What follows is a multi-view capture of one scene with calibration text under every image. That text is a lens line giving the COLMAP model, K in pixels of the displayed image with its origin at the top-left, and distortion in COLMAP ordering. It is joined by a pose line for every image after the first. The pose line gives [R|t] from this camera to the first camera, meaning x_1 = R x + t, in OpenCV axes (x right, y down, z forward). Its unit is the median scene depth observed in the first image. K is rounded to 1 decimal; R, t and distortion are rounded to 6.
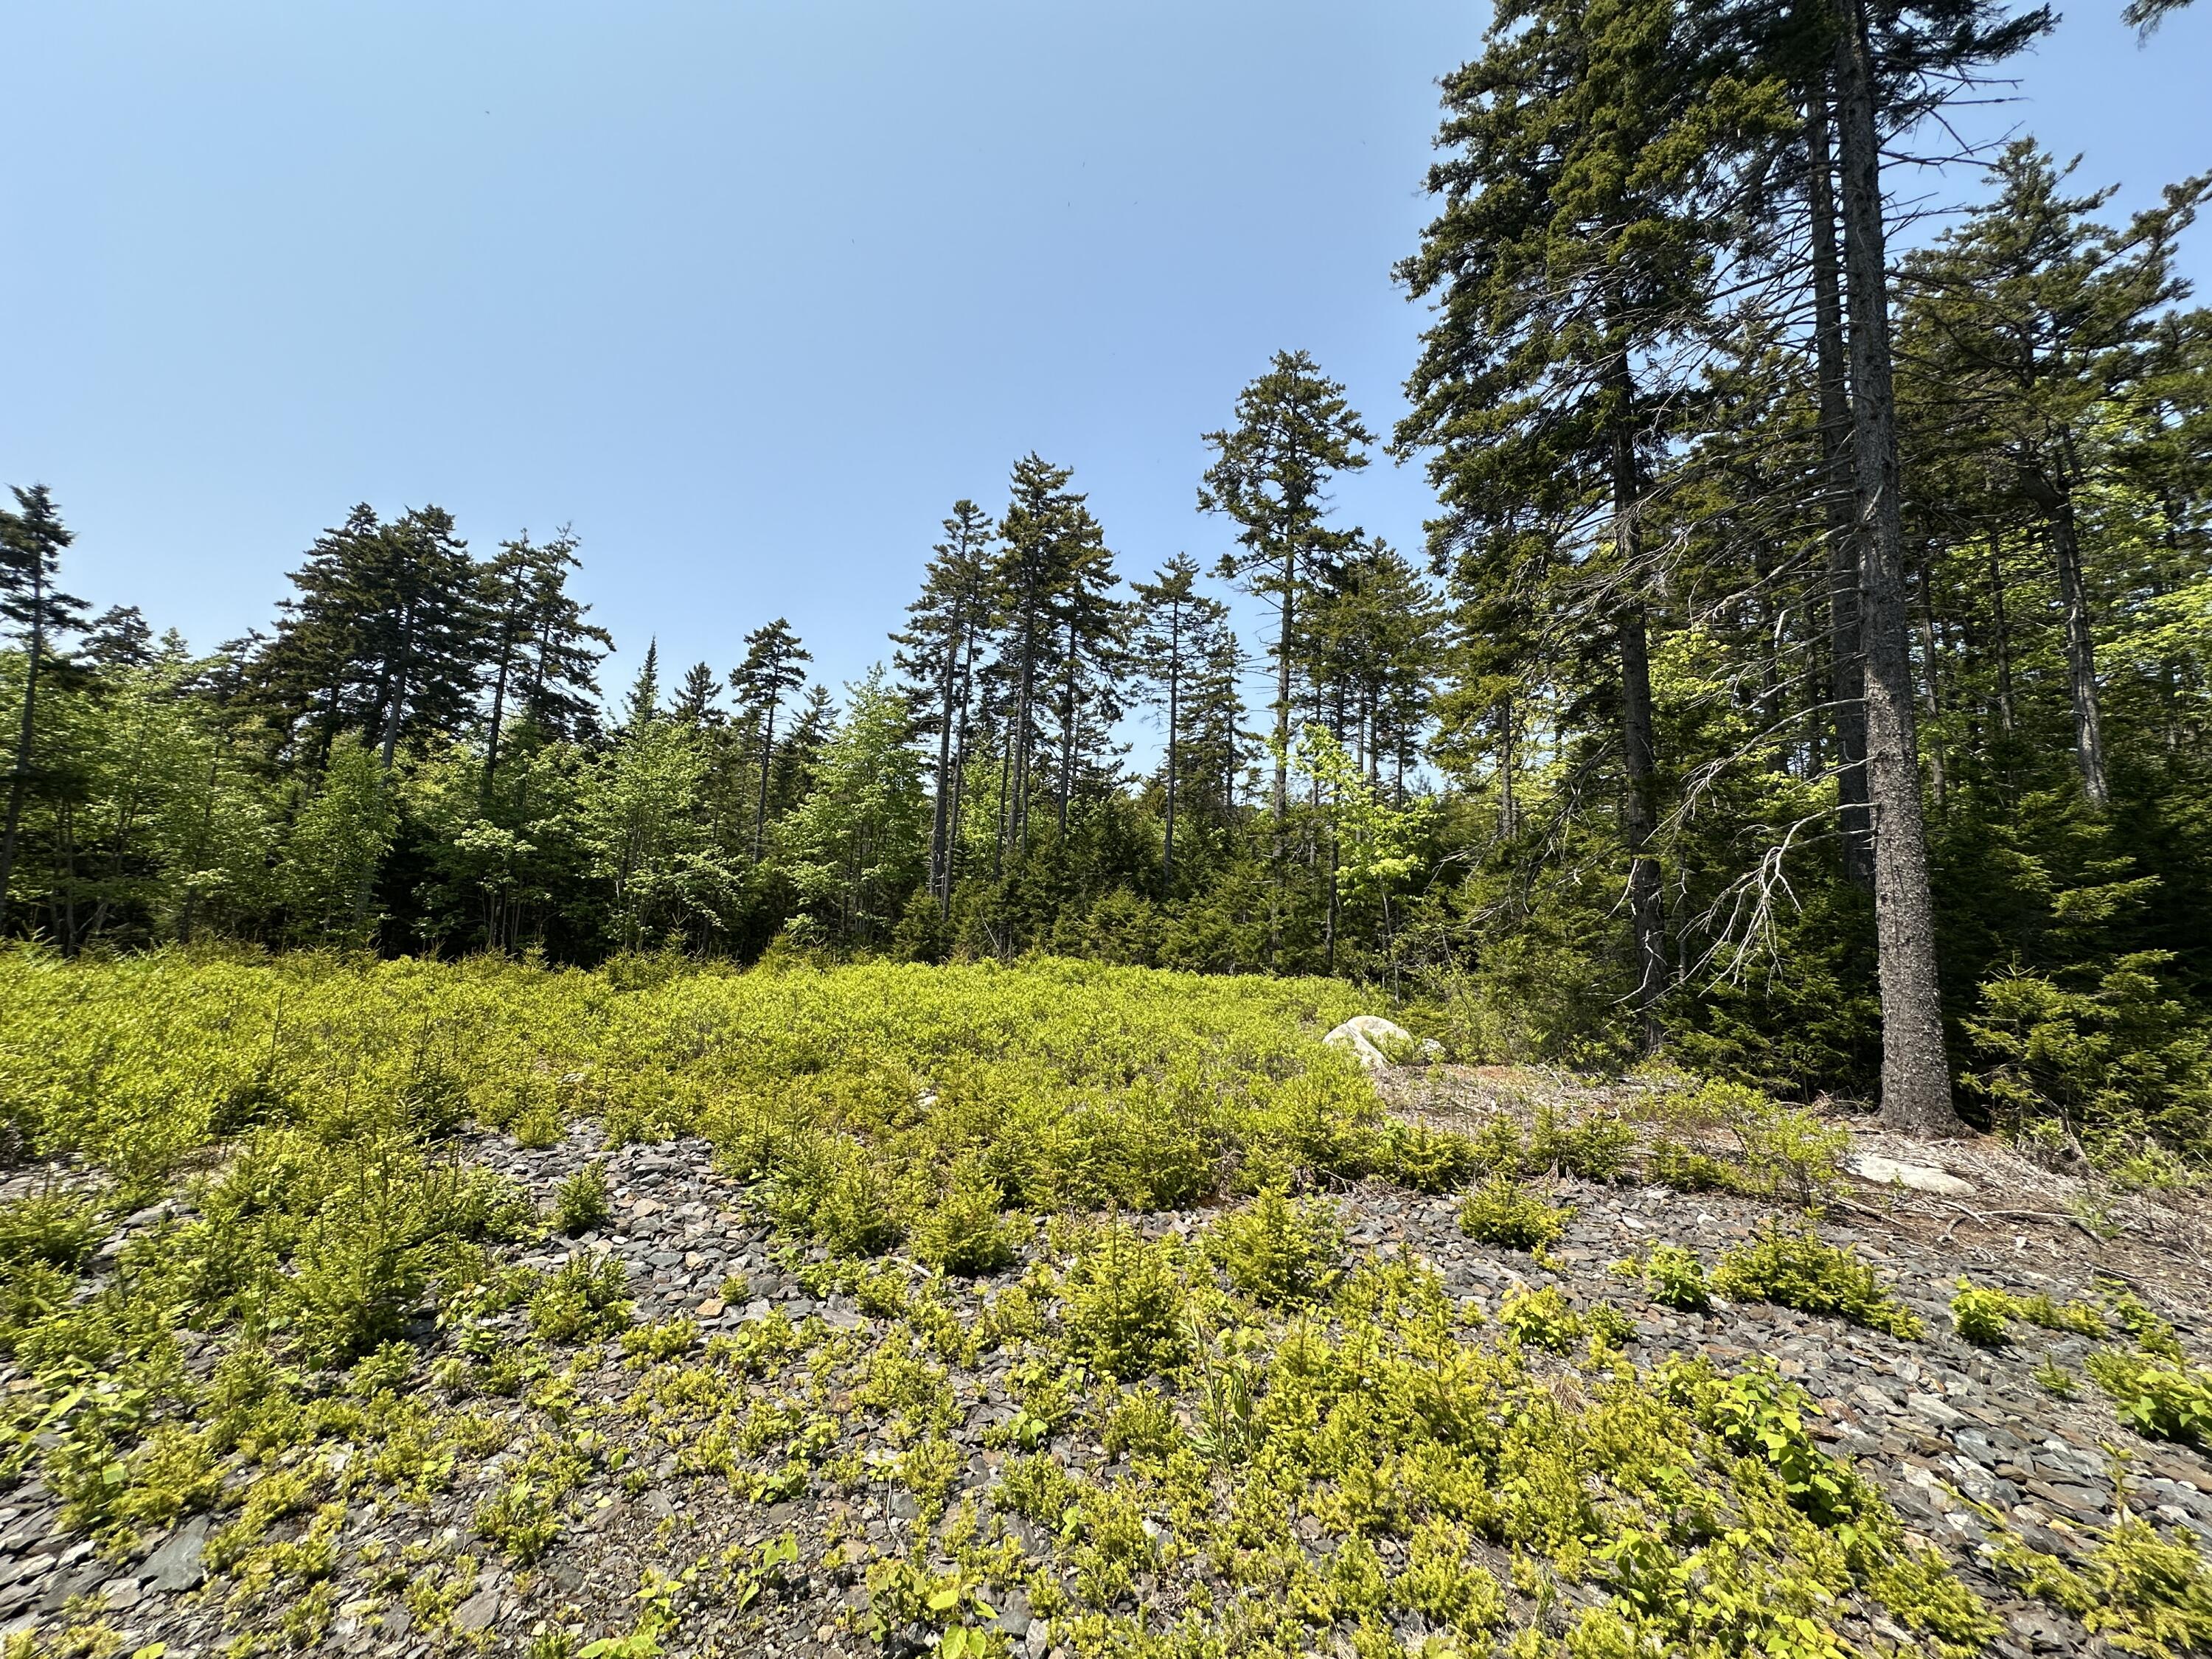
lens RADIAL K [[882.9, 0, 1106.0], [0, 882.9, 829.5], [0, 0, 1]] dist [-0.002581, 0.000589]
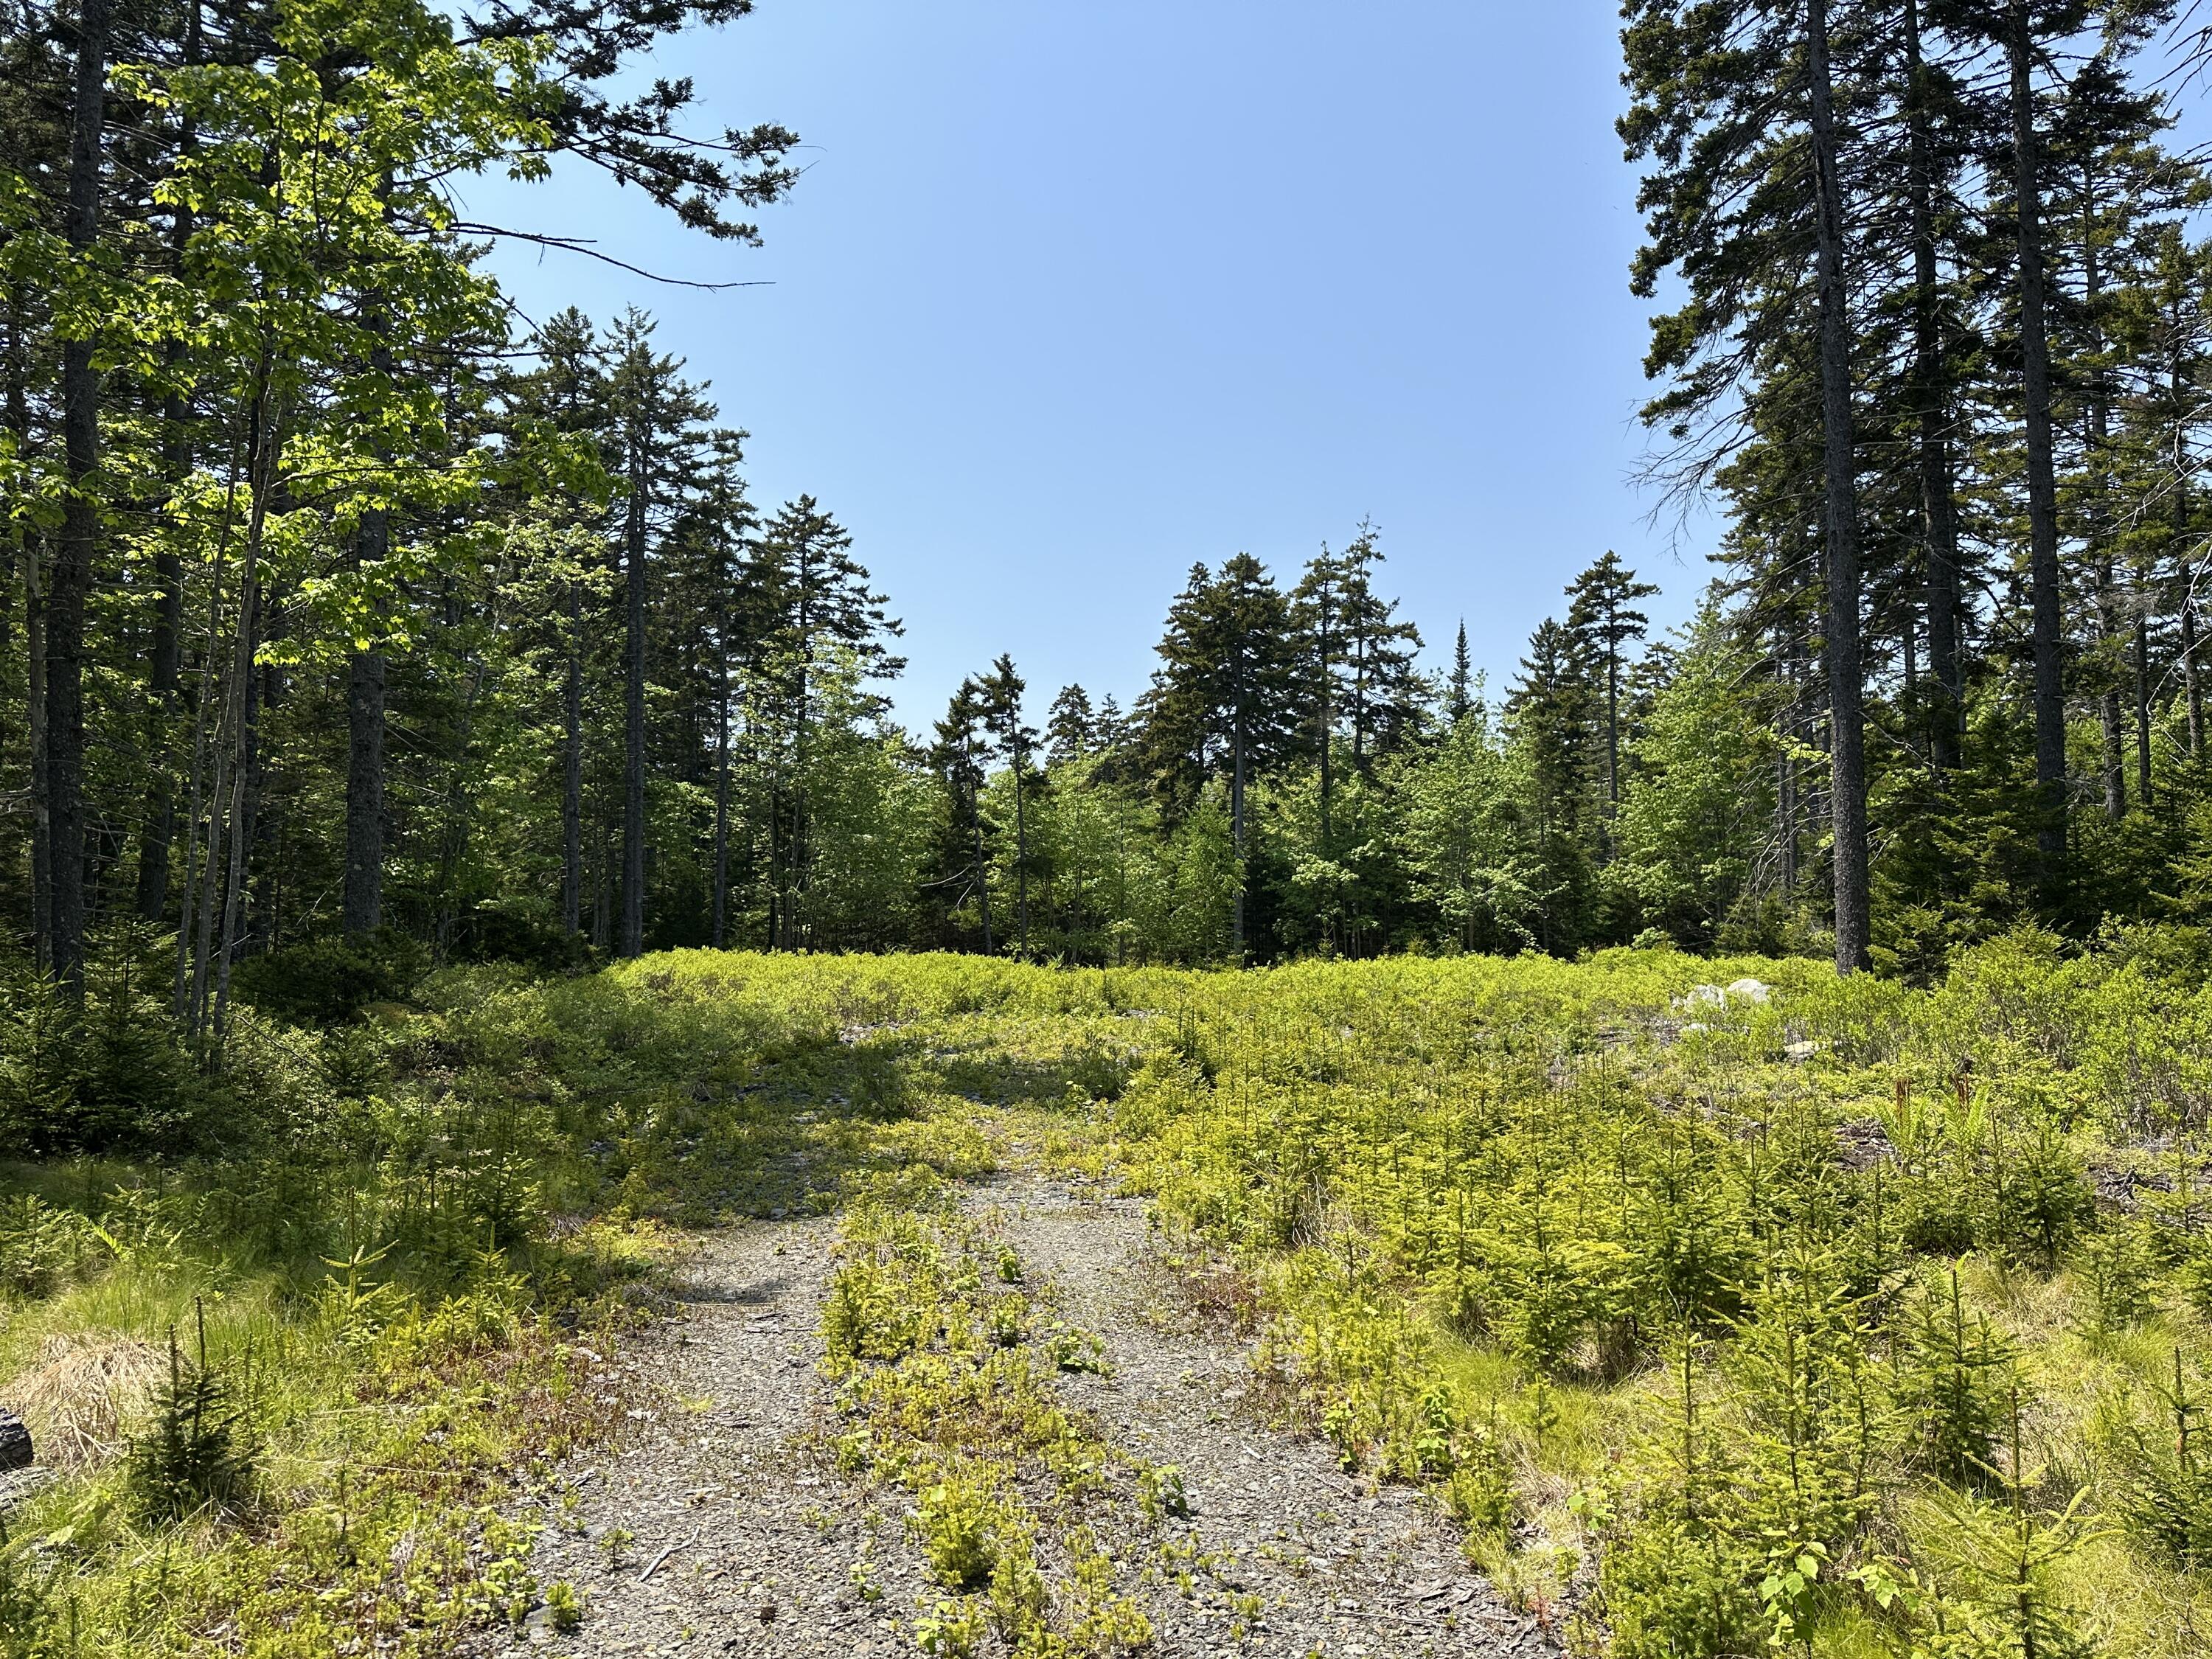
lens RADIAL K [[1533.9, 0, 1106.0], [0, 1533.9, 829.5], [0, 0, 1]] dist [0.204505, -0.406201]
pose [[0.653560, -0.110578, -0.748754, 0.675237], [0.127070, 0.991259, -0.035477, -0.008069], [0.746132, -0.071958, 0.661898, -0.504700]]
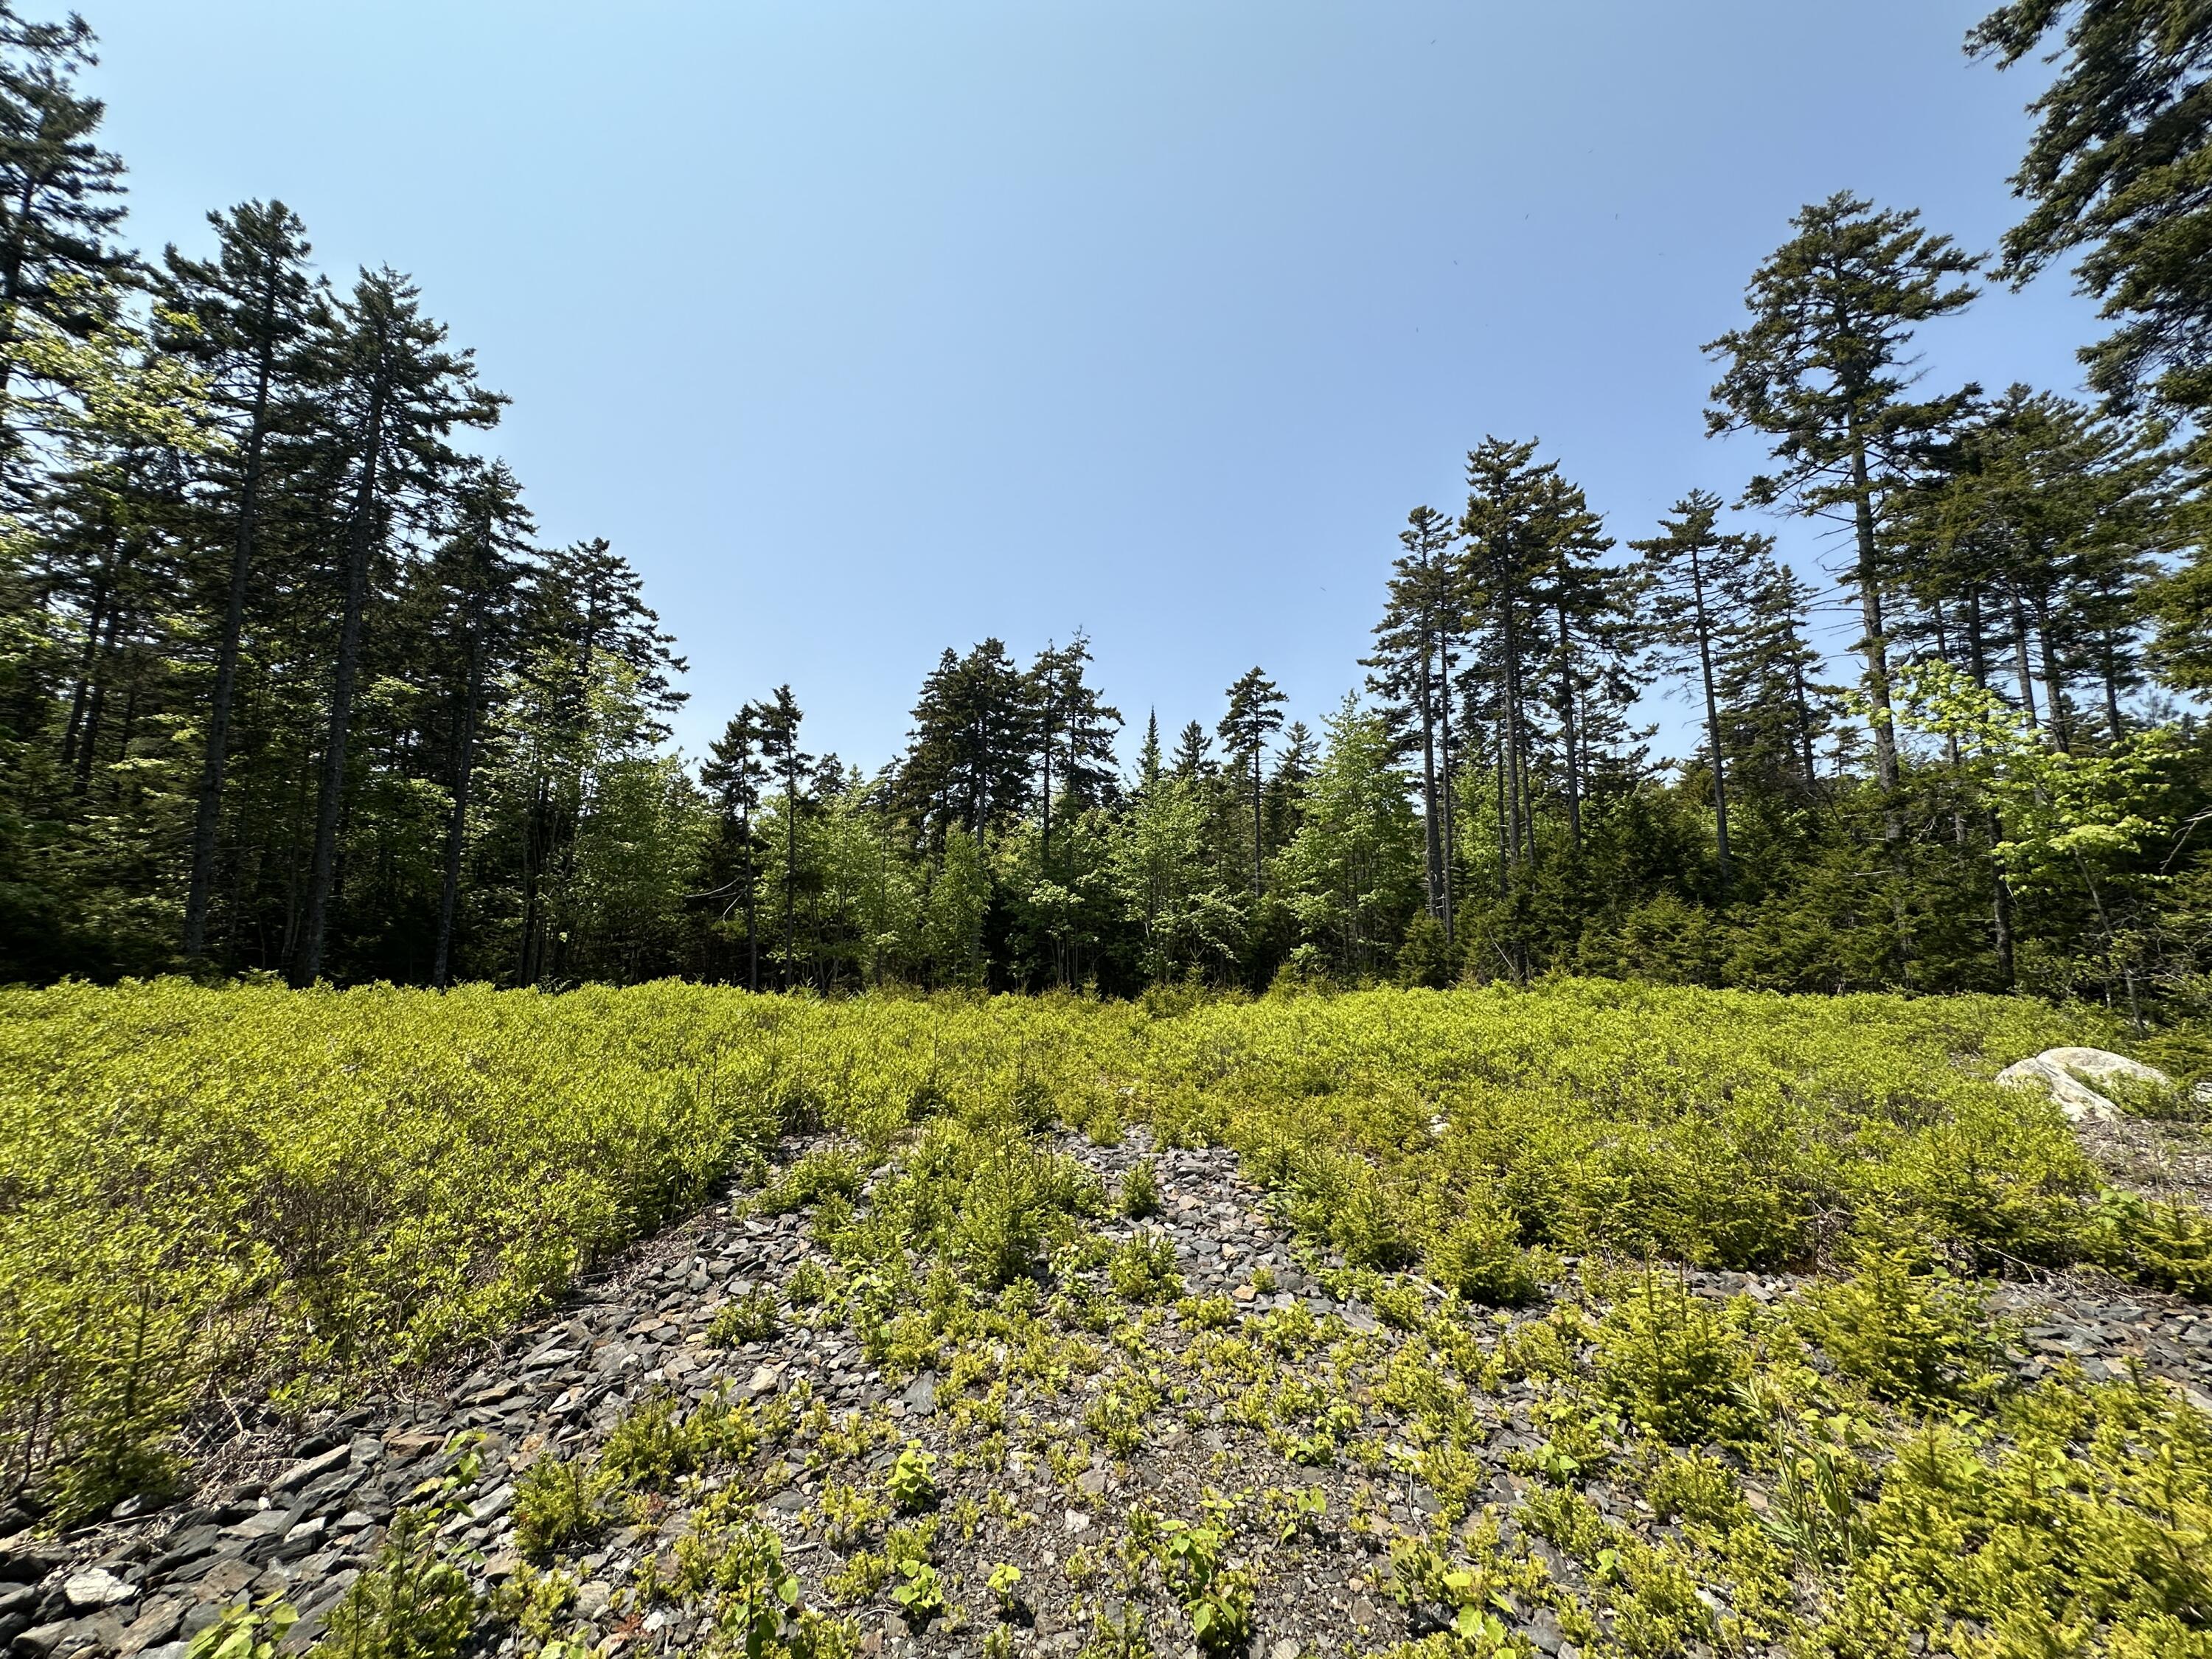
lens RADIAL K [[882.9, 0, 1106.0], [0, 882.9, 829.5], [0, 0, 1]] dist [-0.002581, 0.000589]
pose [[0.849451, -0.115394, -0.514895, 0.008773], [0.099743, 0.993318, -0.058063, -0.000841], [0.518155, -0.002036, 0.855284, -0.010729]]
